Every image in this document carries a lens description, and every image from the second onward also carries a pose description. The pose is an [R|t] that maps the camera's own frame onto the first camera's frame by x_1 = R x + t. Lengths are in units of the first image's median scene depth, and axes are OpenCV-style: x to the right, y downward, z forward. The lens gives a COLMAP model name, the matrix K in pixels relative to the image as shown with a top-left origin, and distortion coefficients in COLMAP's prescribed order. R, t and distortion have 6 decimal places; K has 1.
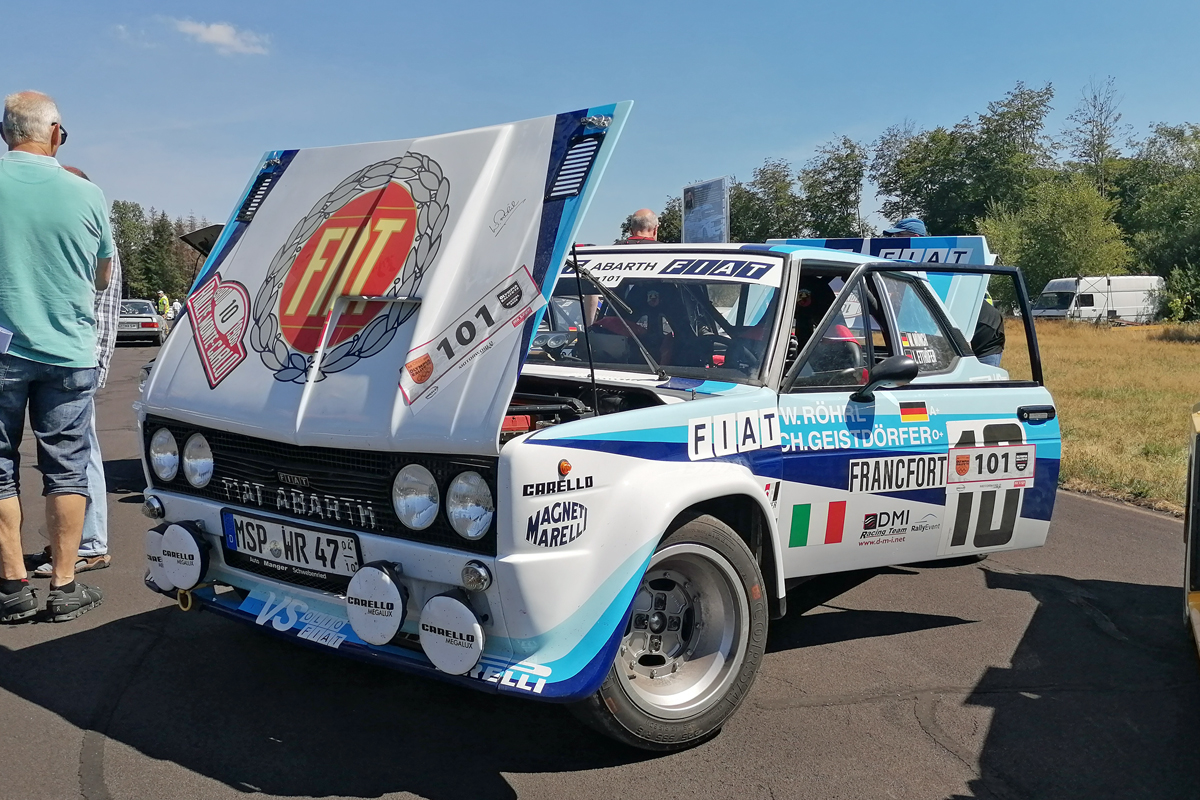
lens RADIAL K [[1107.3, 0, 646.1], [0, 1107.3, 373.6], [0, 0, 1]] dist [0.038742, 0.000000]
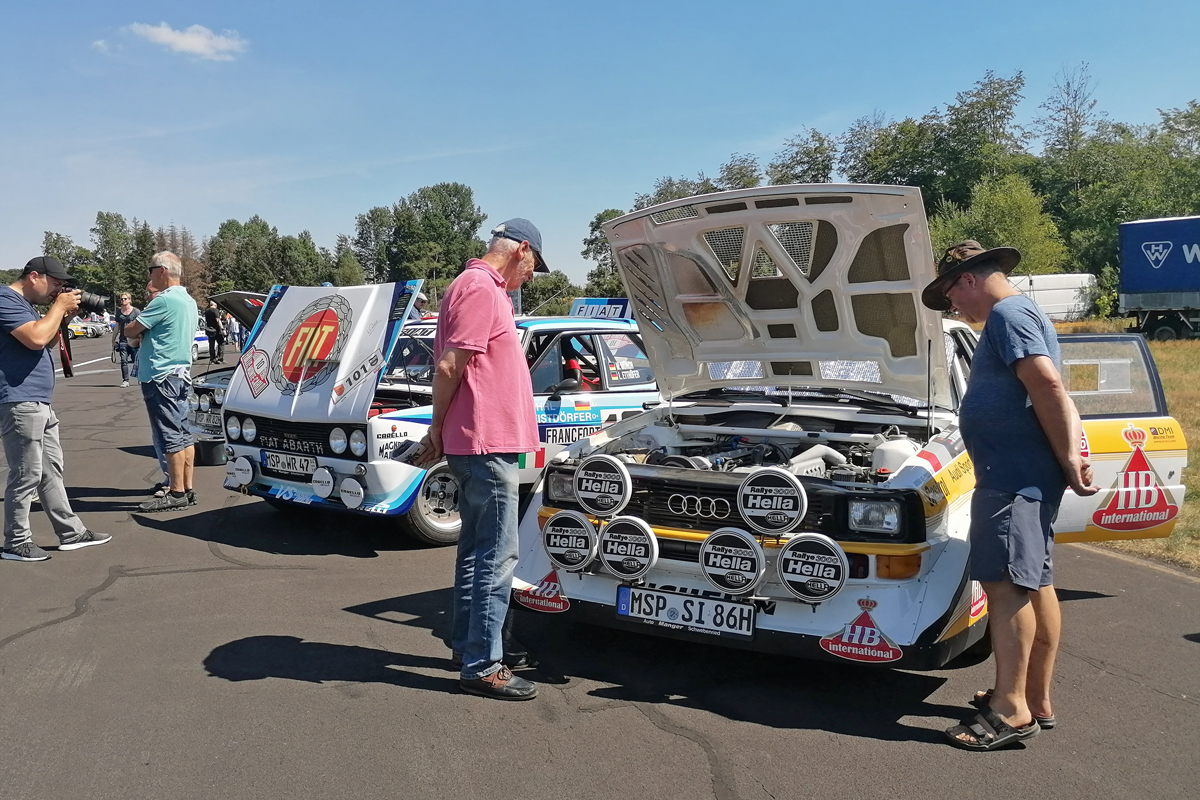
lens RADIAL K [[1306.1, 0, 560.5], [0, 1306.1, 388.2], [0, 0, 1]] dist [0.045677, 0.000000]
pose [[0.996297, -0.012010, -0.085138, 0.421022], [0.013316, 0.999802, 0.014782, -0.034937], [0.084944, -0.015861, 0.996259, -1.466905]]
